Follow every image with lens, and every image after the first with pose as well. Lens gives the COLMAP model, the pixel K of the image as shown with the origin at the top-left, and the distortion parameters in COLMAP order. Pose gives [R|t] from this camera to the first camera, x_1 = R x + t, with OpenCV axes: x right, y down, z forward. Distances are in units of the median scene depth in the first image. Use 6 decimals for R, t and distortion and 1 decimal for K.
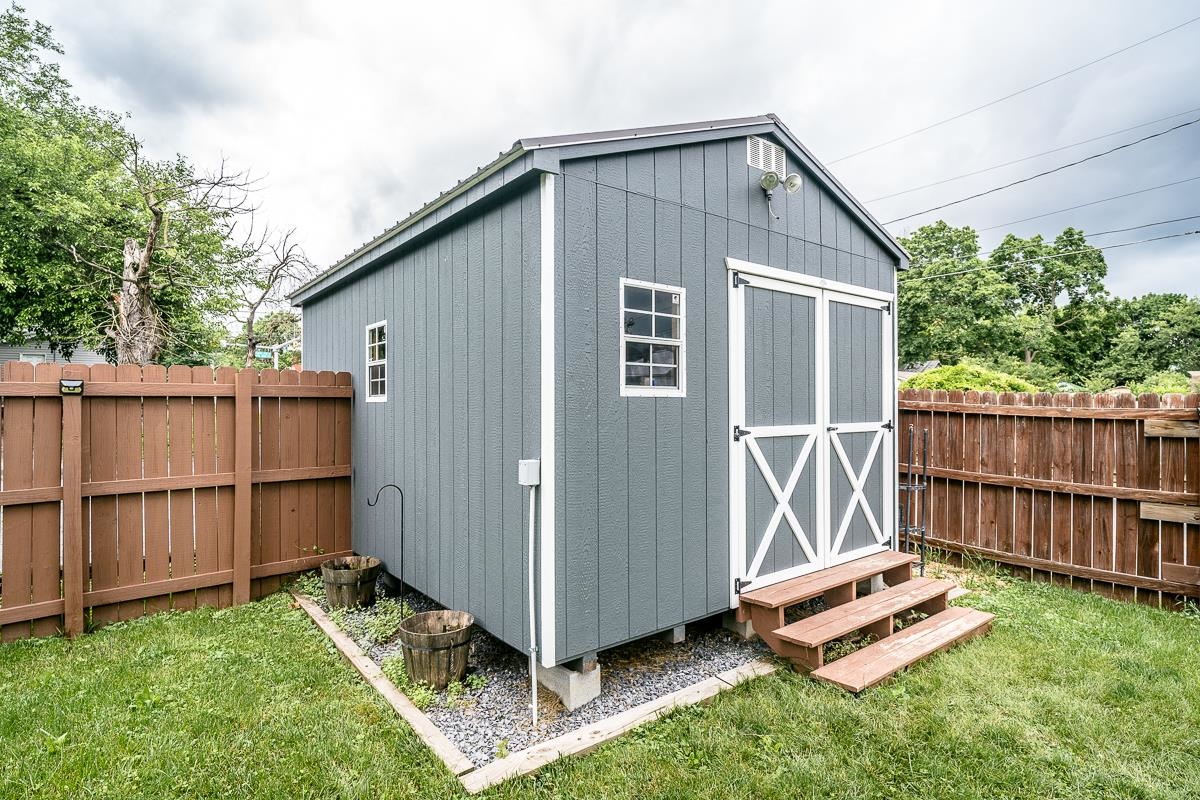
lens RADIAL K [[624.4, 0, 600.0], [0, 624.4, 400.0], [0, 0, 1]] dist [0.000200, -0.000315]
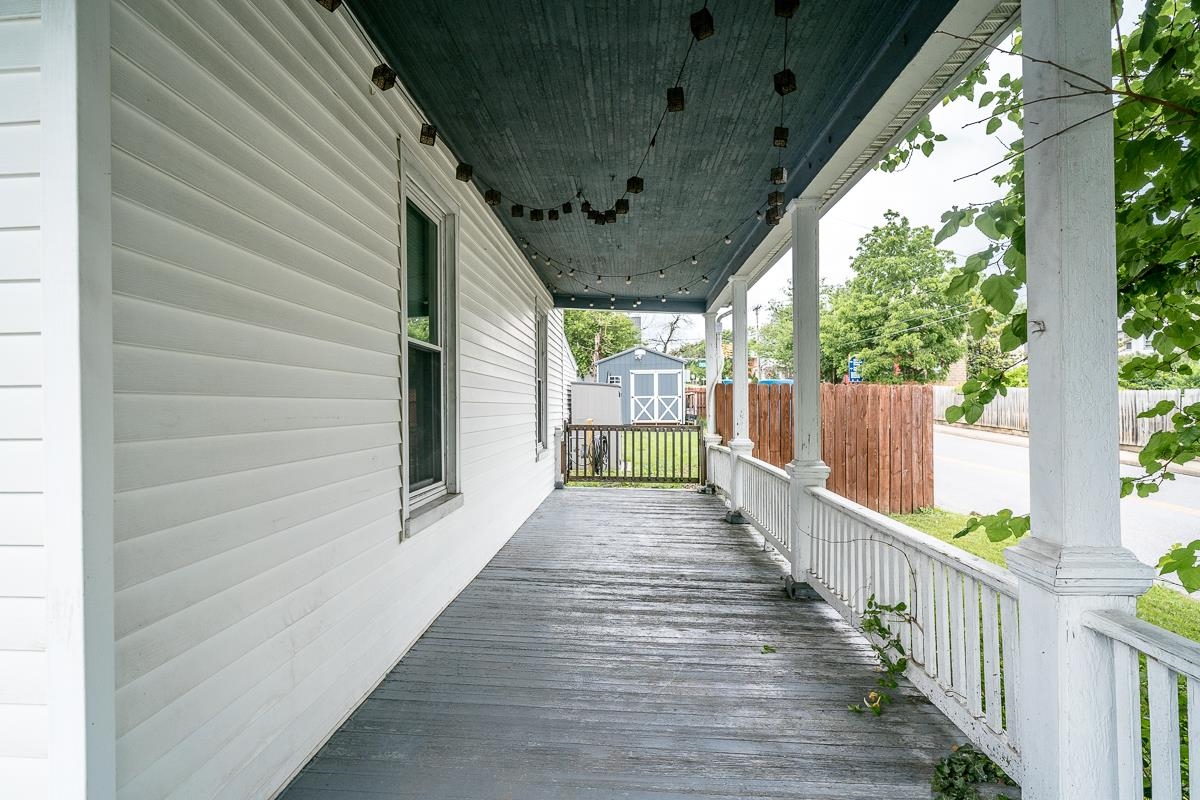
lens RADIAL K [[624.4, 0, 600.0], [0, 624.4, 400.0], [0, 0, 1]] dist [0.000200, -0.000315]
pose [[0.748416, 0.001510, -0.663228, 3.898418], [0.000750, 0.999995, 0.003122, 0.055712], [0.663229, -0.002834, 0.748411, -3.726764]]
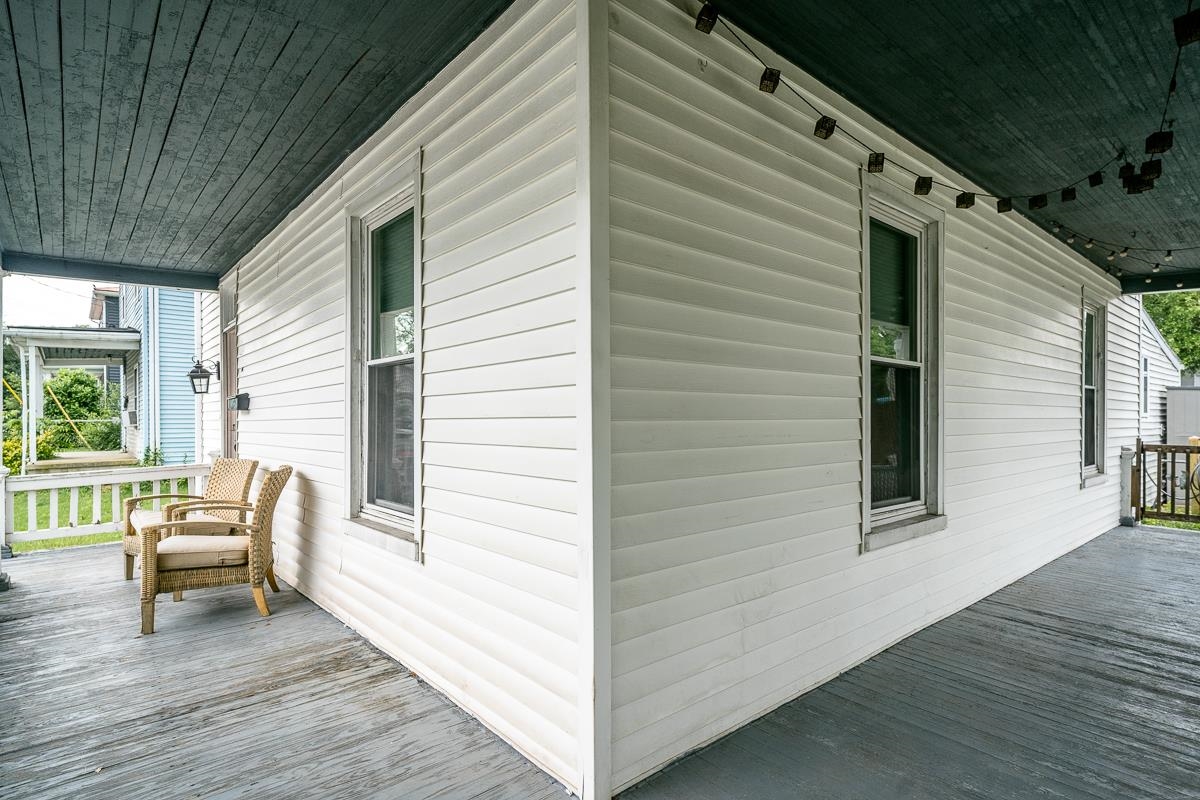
lens RADIAL K [[614.5, 0, 600.9], [0, 614.5, 416.1], [0, 0, 1]] dist [-0.002895, -0.000926]
pose [[0.039690, 0.005976, -0.999194, 4.266436], [0.009070, 0.999939, 0.006340, 0.014515], [0.999171, -0.009314, 0.039633, -3.525383]]
